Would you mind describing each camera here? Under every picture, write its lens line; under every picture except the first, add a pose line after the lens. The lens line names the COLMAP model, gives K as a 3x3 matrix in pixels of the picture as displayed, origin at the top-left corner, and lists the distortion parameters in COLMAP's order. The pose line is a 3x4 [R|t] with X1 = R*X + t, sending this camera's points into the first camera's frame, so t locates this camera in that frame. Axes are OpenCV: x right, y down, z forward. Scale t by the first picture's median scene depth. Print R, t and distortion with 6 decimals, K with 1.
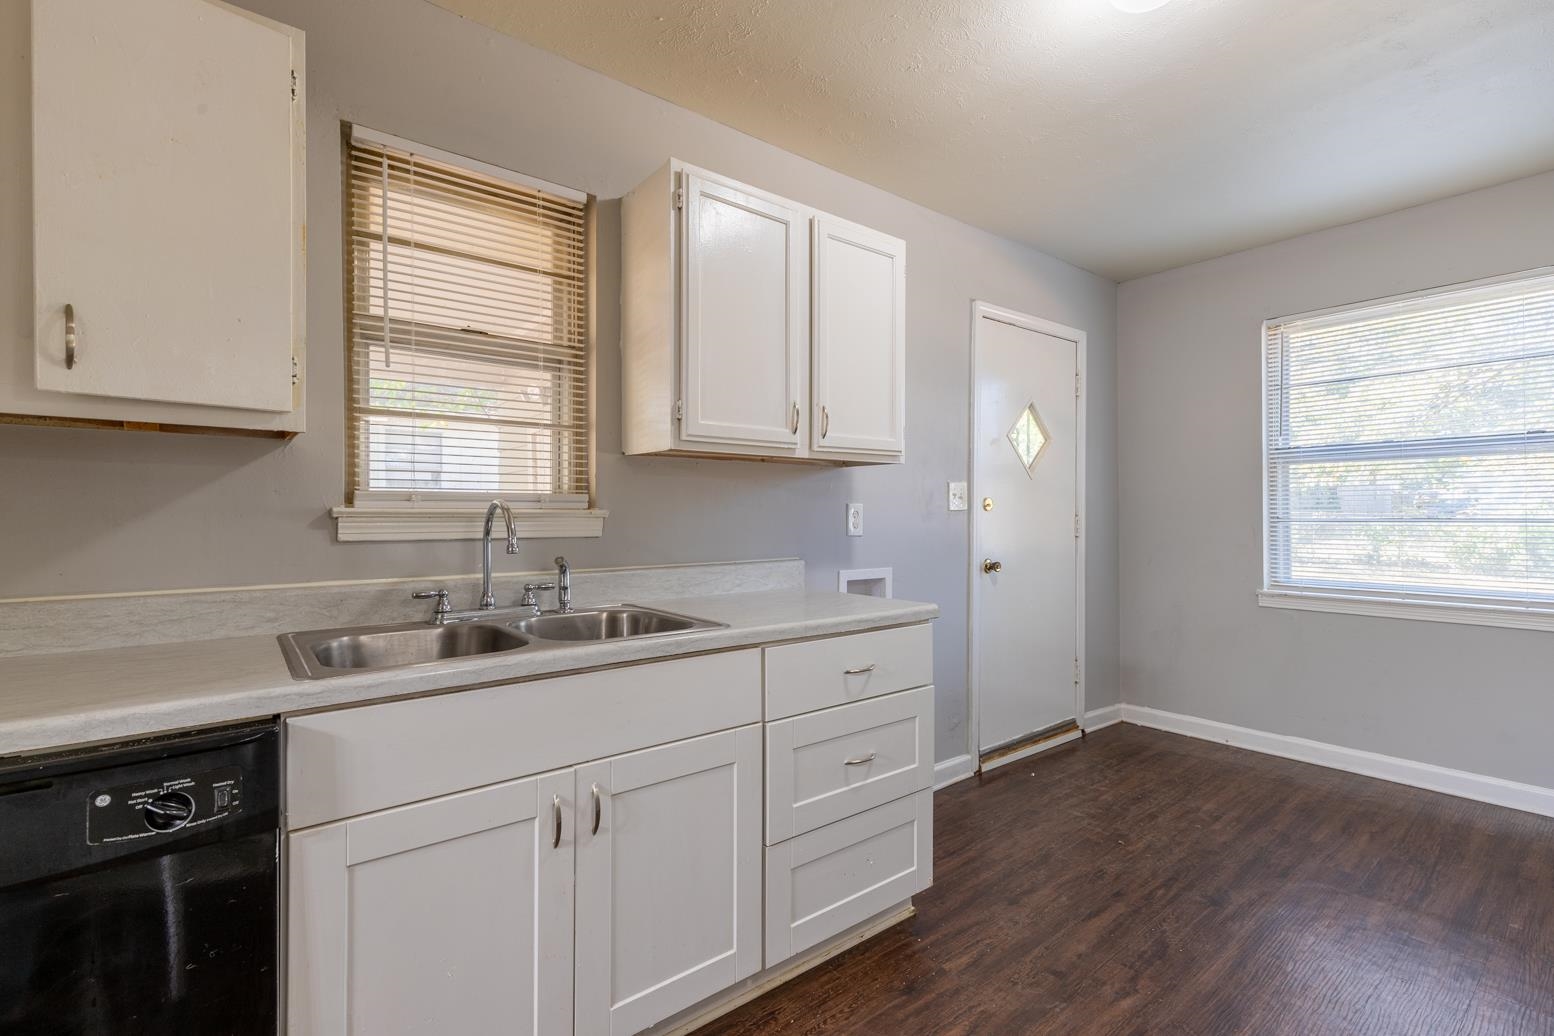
lens RADIAL K [[712.3, 0, 780.9], [0, 712.3, 509.5], [0, 0, 1]] dist [0.006632, -0.000905]
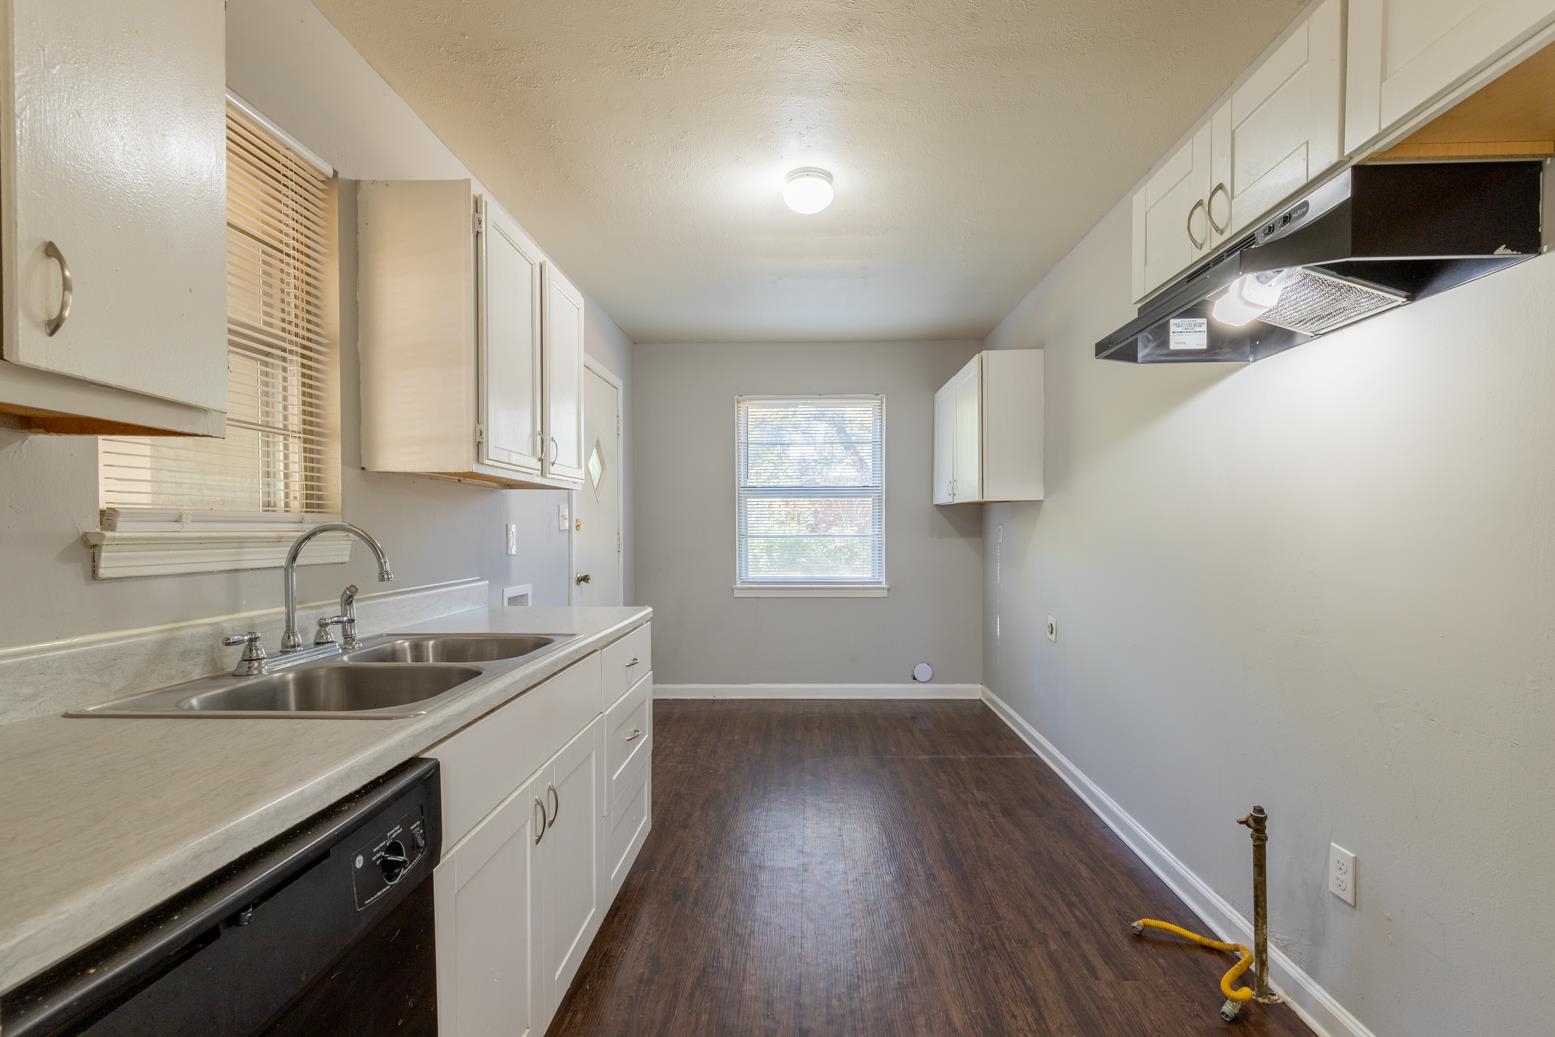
lens RADIAL K [[712.8, 0, 809.2], [0, 712.8, 535.5], [0, 0, 1]] dist [0.006632, -0.000905]
pose [[0.625022, -0.004640, 0.780594, -0.581607], [-0.007783, 0.999896, 0.012175, -0.009912], [-0.780569, -0.013685, 0.624920, -0.002207]]
